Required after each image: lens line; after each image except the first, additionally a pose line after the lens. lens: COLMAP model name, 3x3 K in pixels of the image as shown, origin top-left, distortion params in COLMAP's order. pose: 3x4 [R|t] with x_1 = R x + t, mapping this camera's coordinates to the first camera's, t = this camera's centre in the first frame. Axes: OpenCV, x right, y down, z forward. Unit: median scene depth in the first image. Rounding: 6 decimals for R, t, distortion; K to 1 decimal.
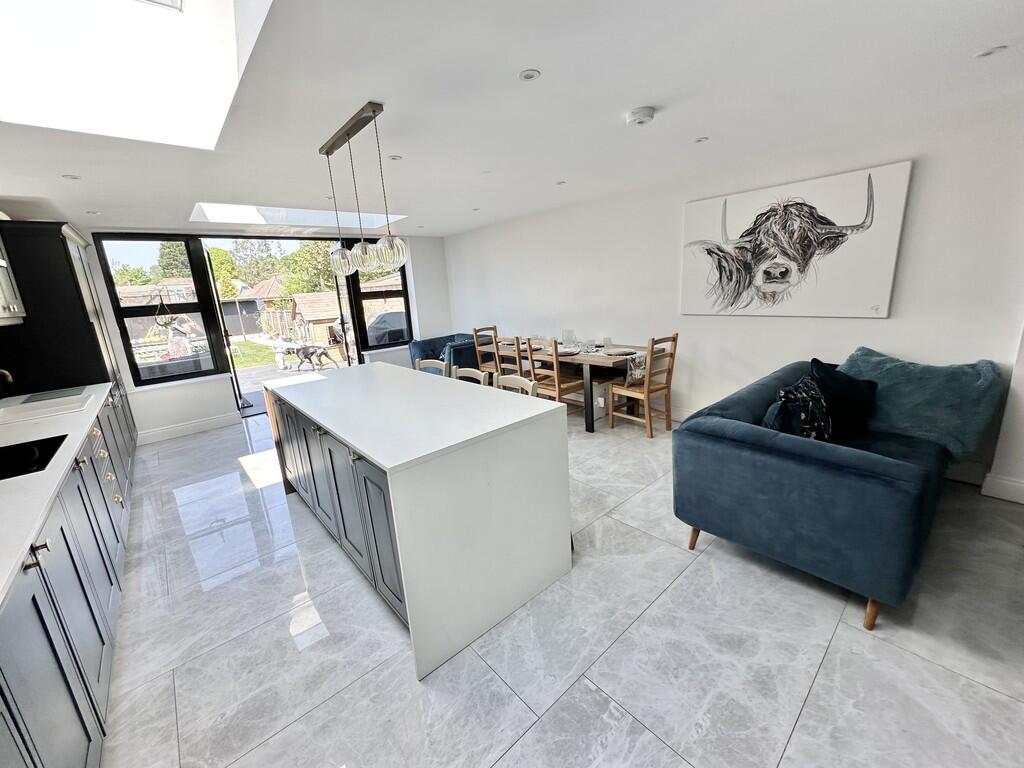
lens RADIAL K [[409.4, 0, 513.7], [0, 409.4, 382.7], [0, 0, 1]] dist [0.002451, -0.001006]
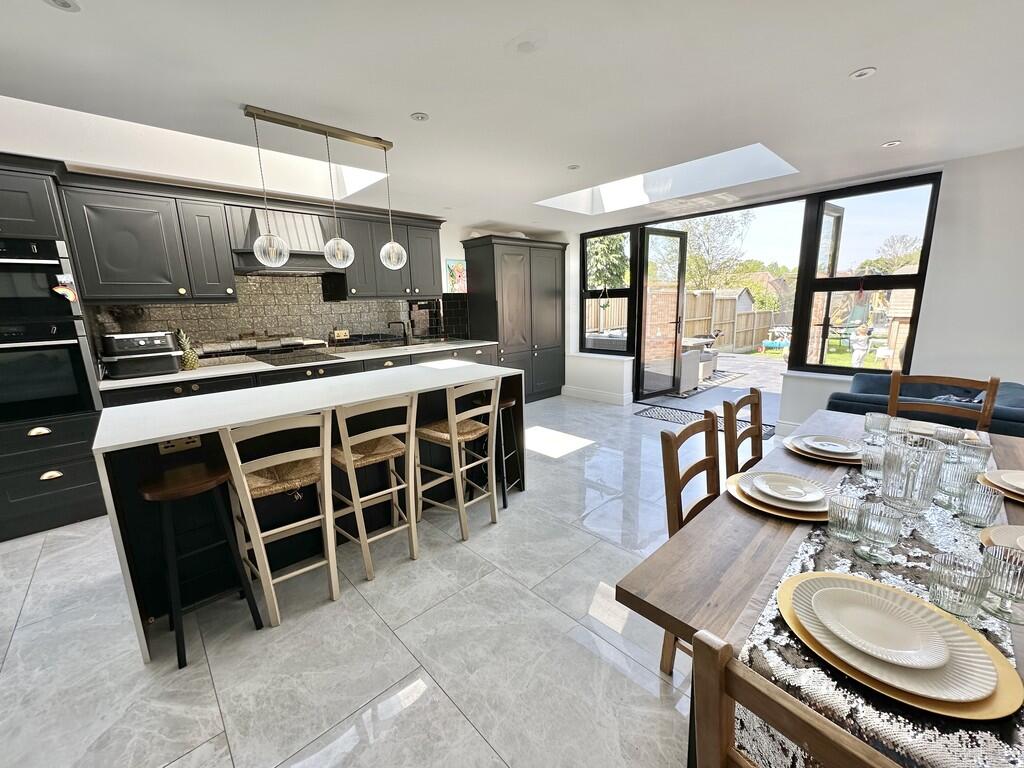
lens RADIAL K [[409.4, 0, 513.3], [0, 409.4, 385.9], [0, 0, 1]] dist [0.002451, -0.001006]
pose [[0.031082, 0.263938, -0.964039, 0.487588], [-0.206232, 0.945444, 0.252197, -0.237035], [0.978009, 0.190977, 0.083819, 0.964111]]
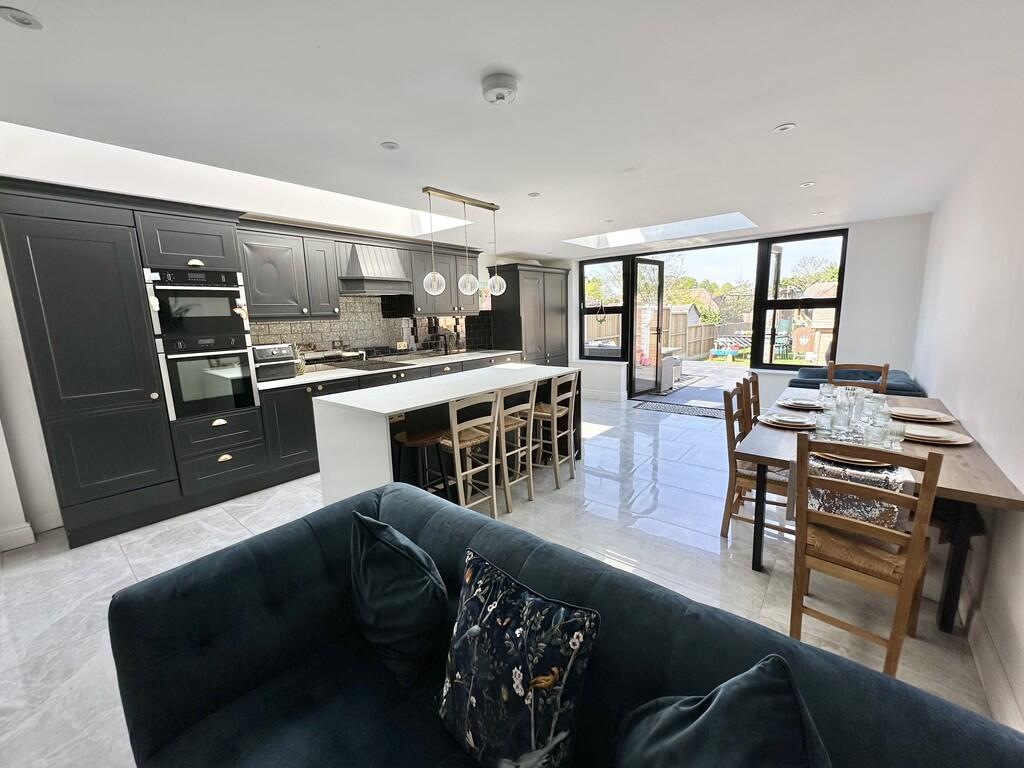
lens RADIAL K [[409.4, 0, 514.3], [0, 409.4, 387.2], [0, 0, 1]] dist [0.002451, -0.001006]
pose [[0.154914, 0.232464, -0.960189, 0.749796], [-0.209521, 0.957543, 0.198020, -0.196594], [0.965455, 0.170504, 0.197043, 0.651169]]
